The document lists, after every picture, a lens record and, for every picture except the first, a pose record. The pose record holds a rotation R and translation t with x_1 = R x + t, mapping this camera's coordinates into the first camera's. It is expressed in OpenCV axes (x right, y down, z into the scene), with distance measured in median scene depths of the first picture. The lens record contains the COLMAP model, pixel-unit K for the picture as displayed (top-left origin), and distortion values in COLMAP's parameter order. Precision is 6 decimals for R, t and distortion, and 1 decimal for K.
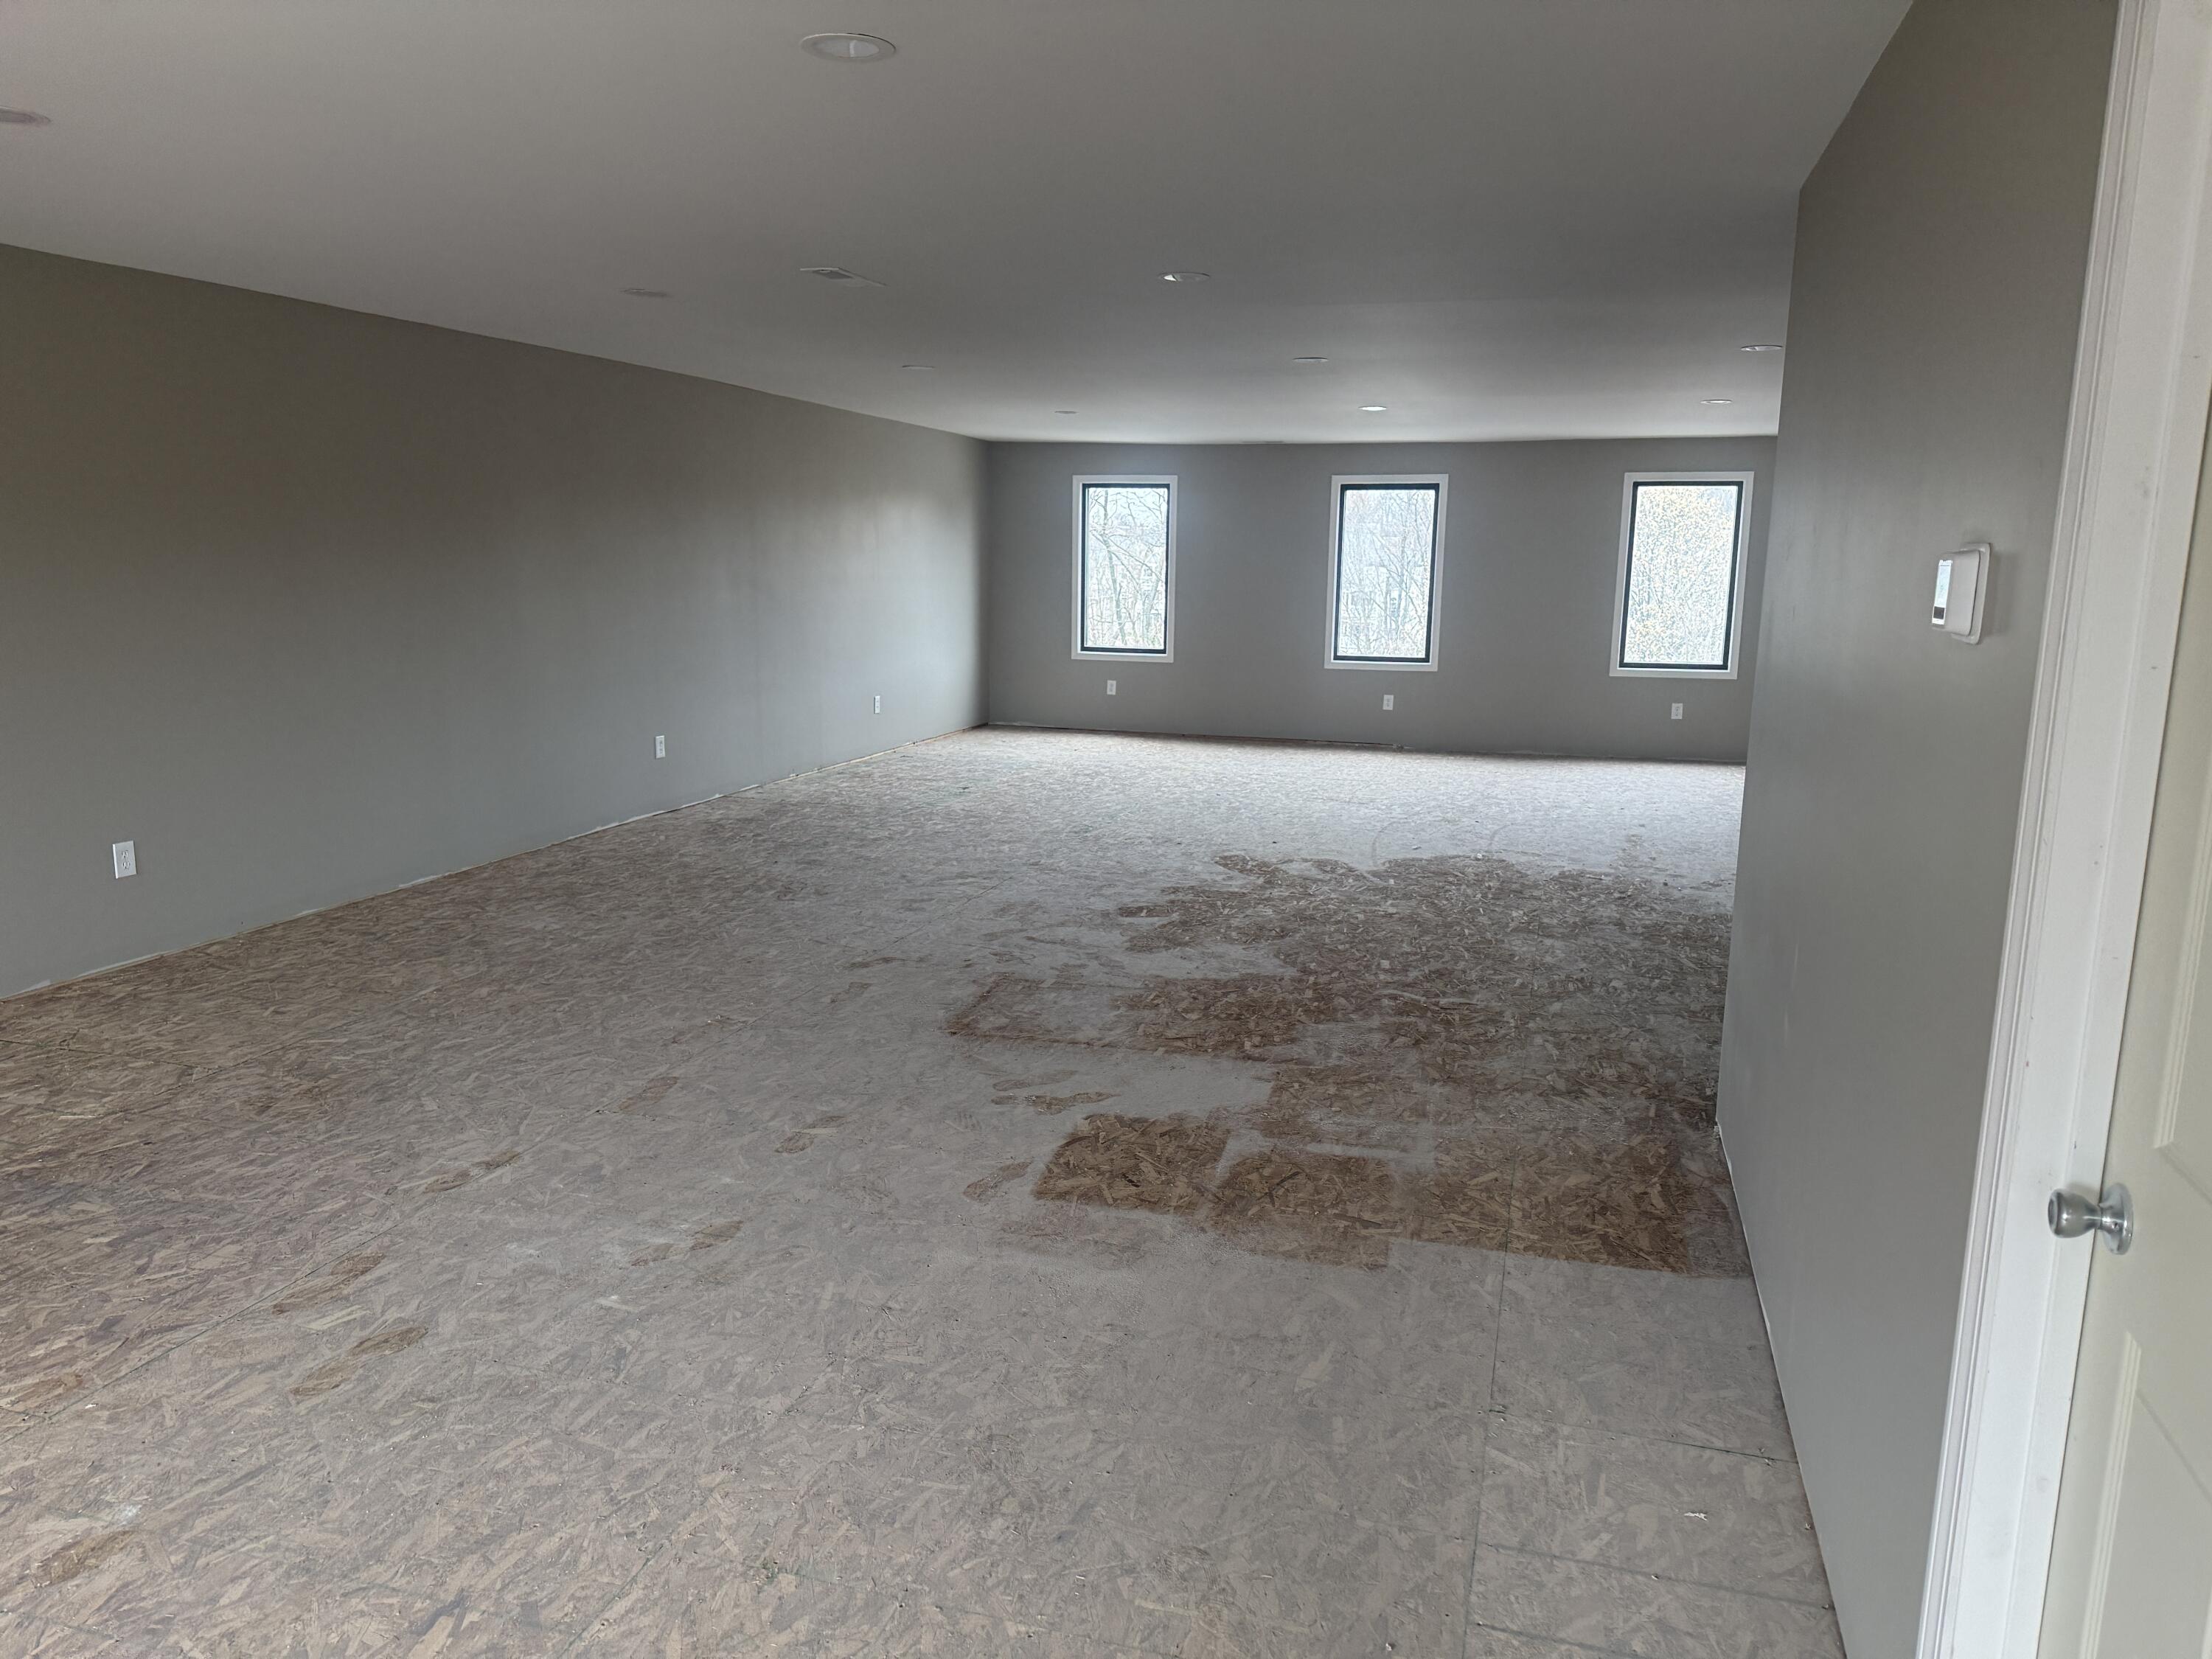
lens RADIAL K [[1560.7, 0, 1097.8], [0, 1560.7, 835.0], [0, 0, 1]] dist [0.008562, -0.006138]
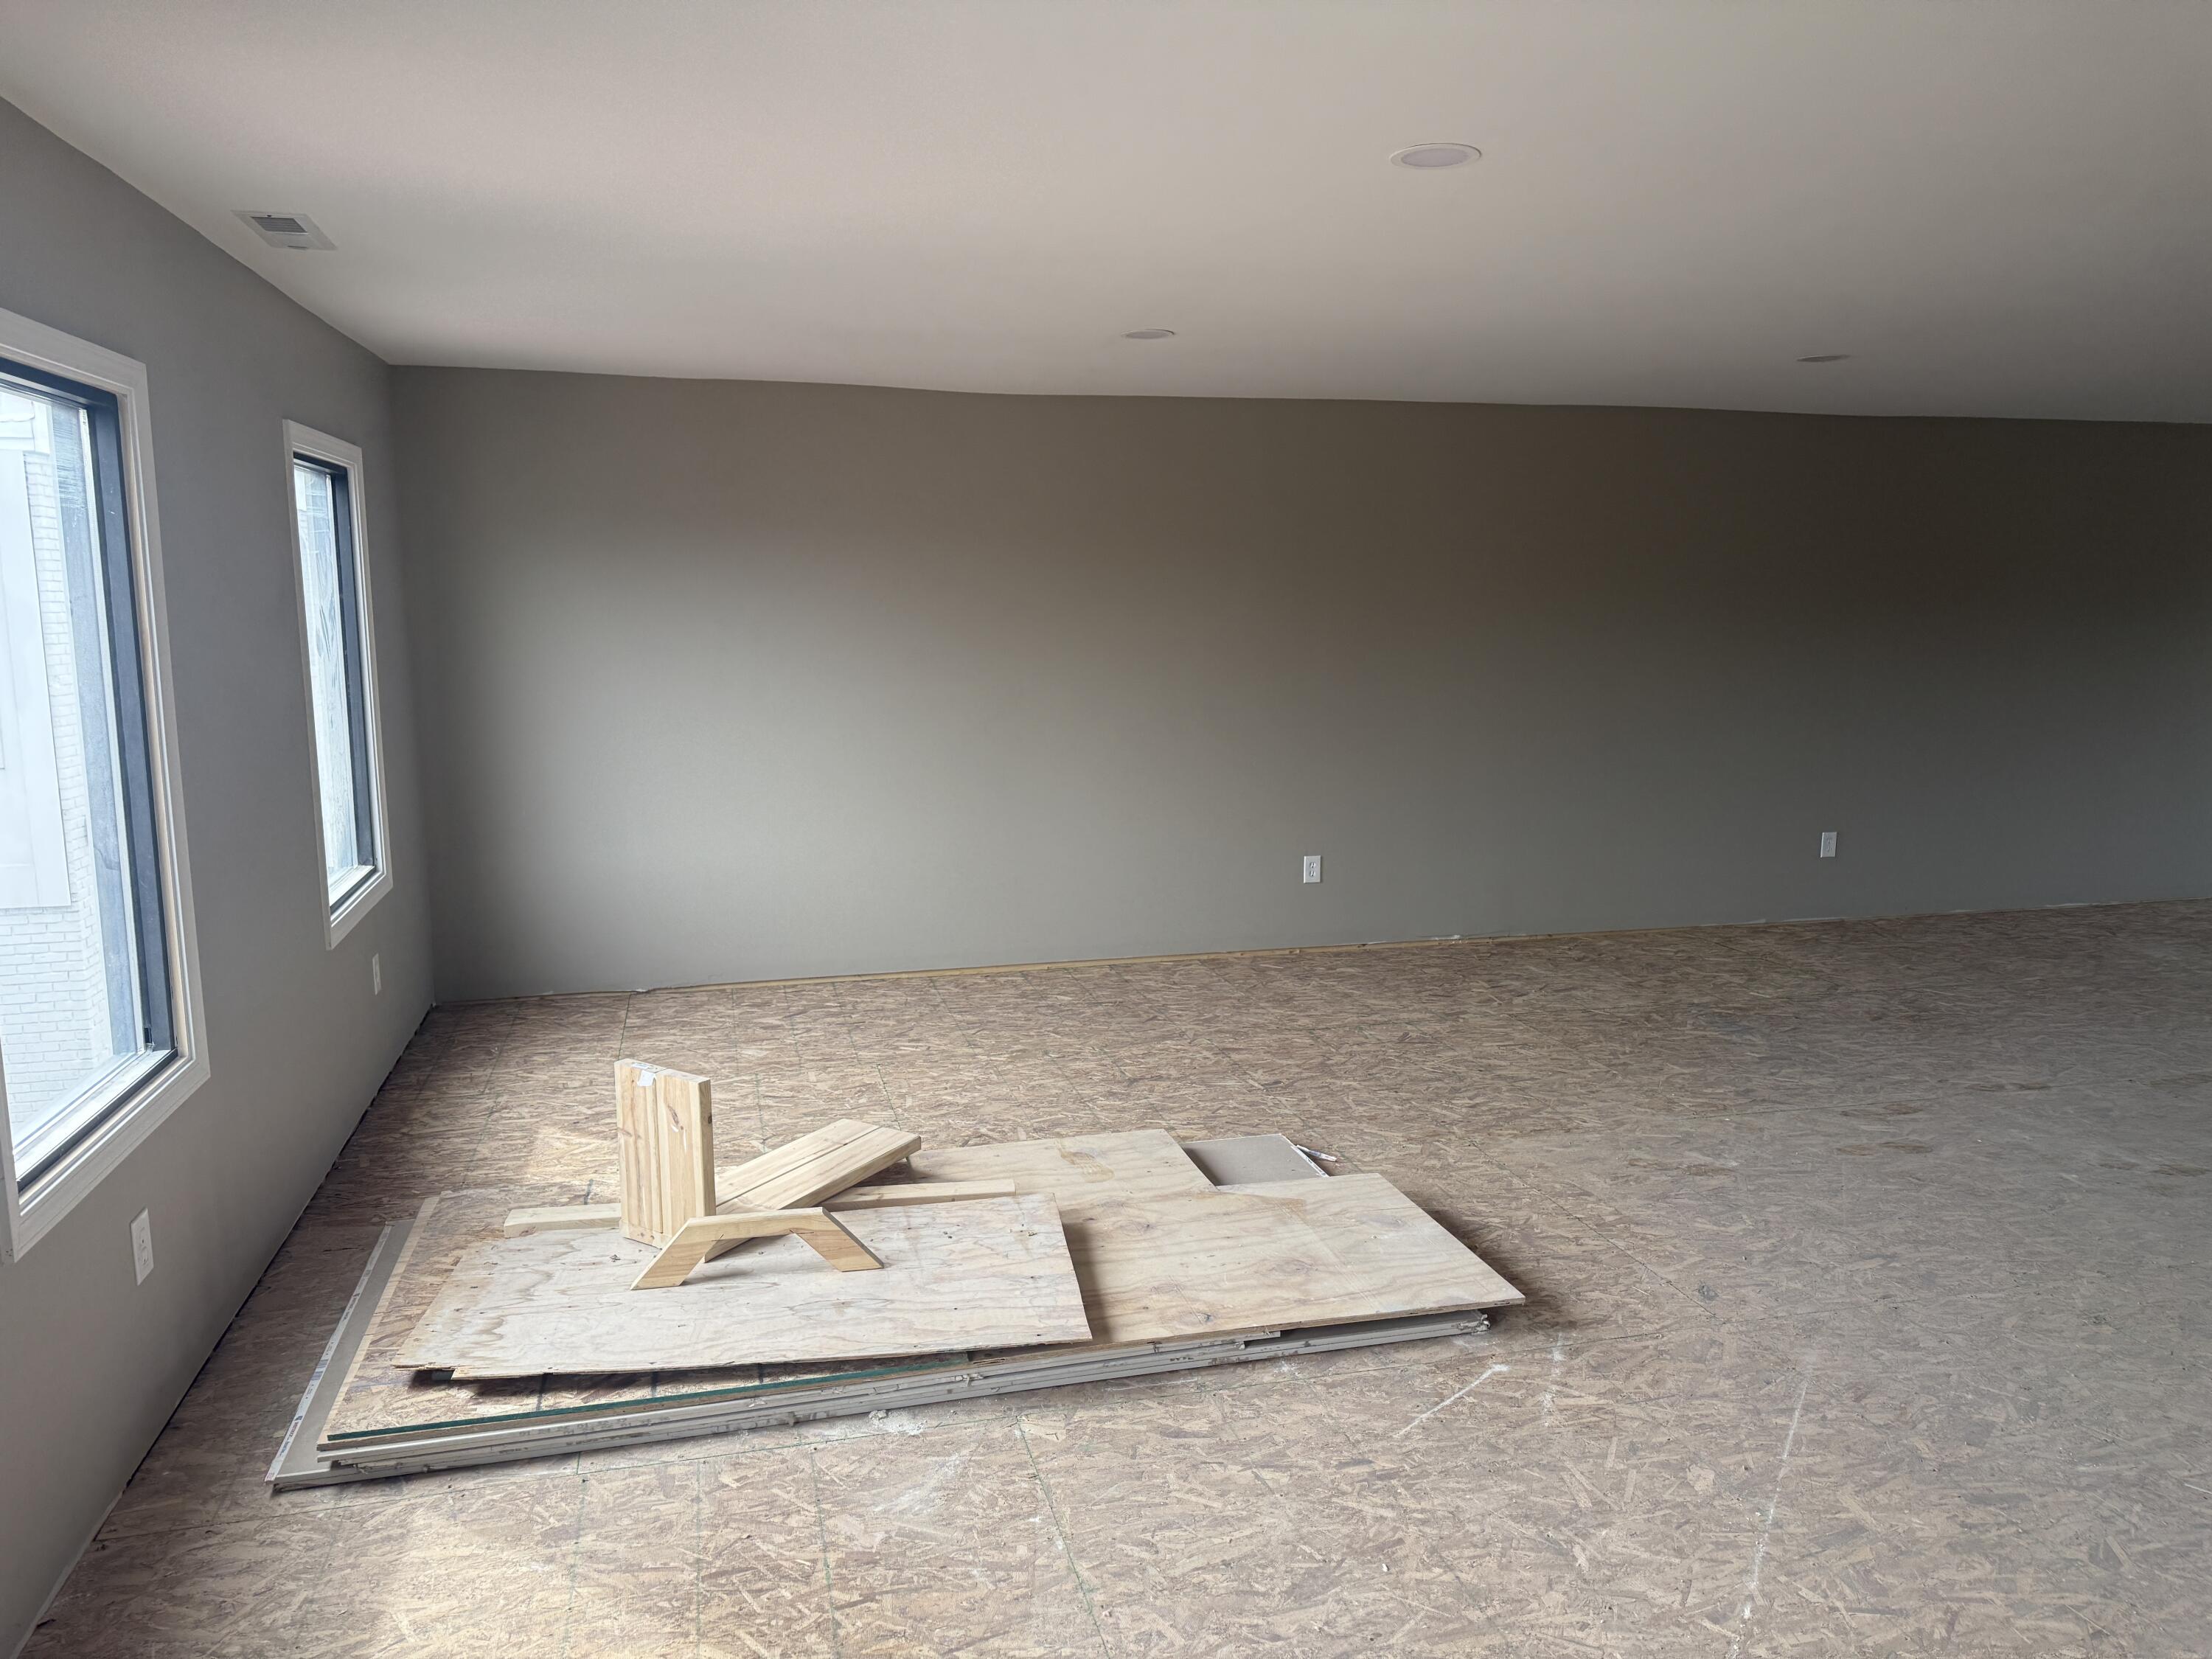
lens RADIAL K [[1560.7, 0, 1102.9], [0, 1560.7, 829.2], [0, 0, 1]] dist [0.008562, -0.006138]
pose [[0.514500, 0.119792, -0.849082, 0.318562], [-0.154534, 0.986935, 0.045601, 0.057721], [0.843451, 0.107750, 0.526289, -0.389508]]
